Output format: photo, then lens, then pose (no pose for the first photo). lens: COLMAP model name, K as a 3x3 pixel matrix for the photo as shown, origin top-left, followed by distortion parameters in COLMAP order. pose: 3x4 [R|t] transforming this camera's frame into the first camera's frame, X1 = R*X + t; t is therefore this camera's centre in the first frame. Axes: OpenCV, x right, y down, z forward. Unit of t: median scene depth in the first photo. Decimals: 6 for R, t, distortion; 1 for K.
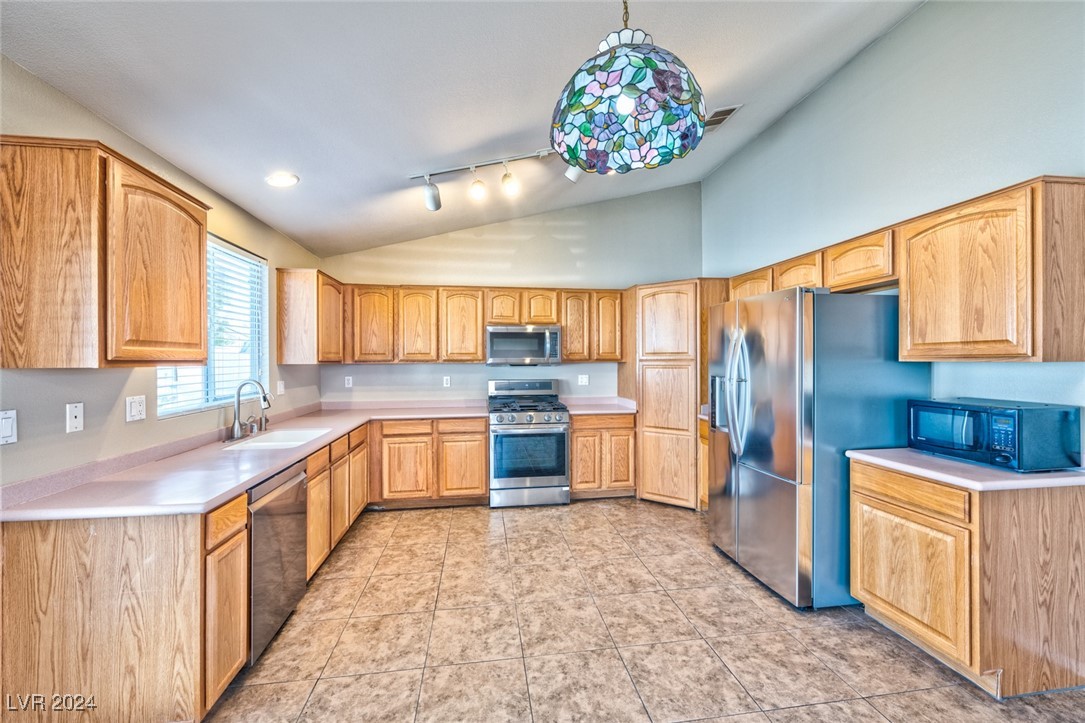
lens RADIAL K [[433.8, 0, 544.1], [0, 433.8, 359.7], [0, 0, 1]] dist [-0.001776, -0.000143]
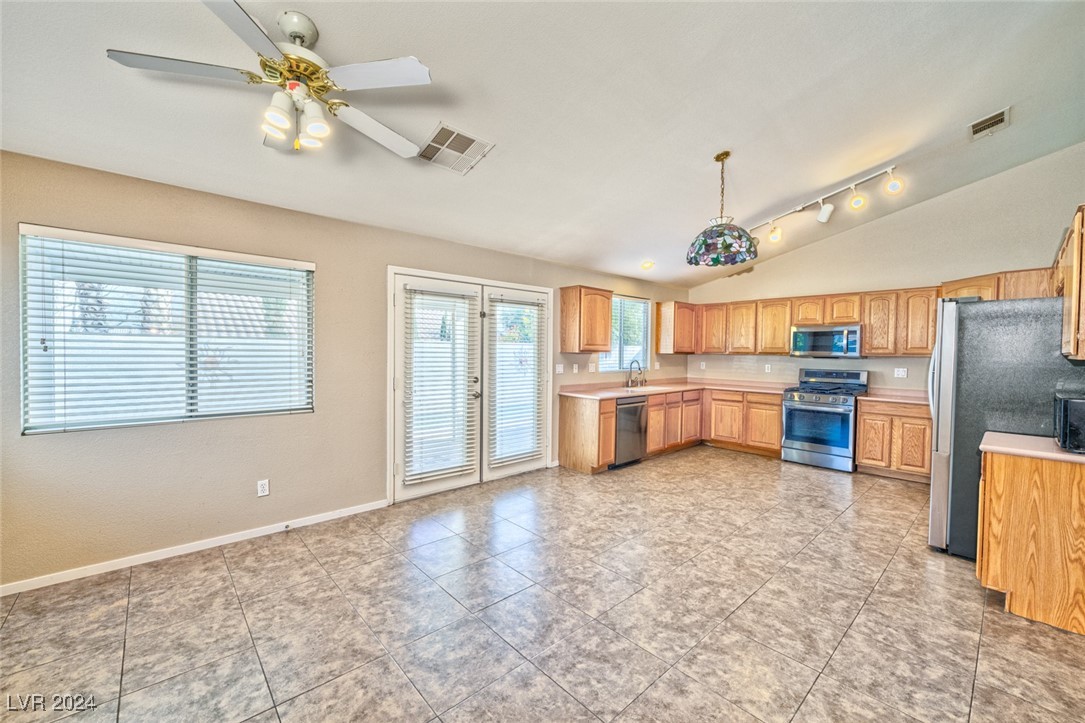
lens RADIAL K [[433.8, 0, 545.3], [0, 433.8, 359.4], [0, 0, 1]] dist [-0.001776, -0.000143]
pose [[0.565080, 0.026248, -0.824619, 0.600019], [-0.010853, 0.999644, 0.024382, -0.004273], [0.824965, -0.004828, 0.565163, -0.415844]]
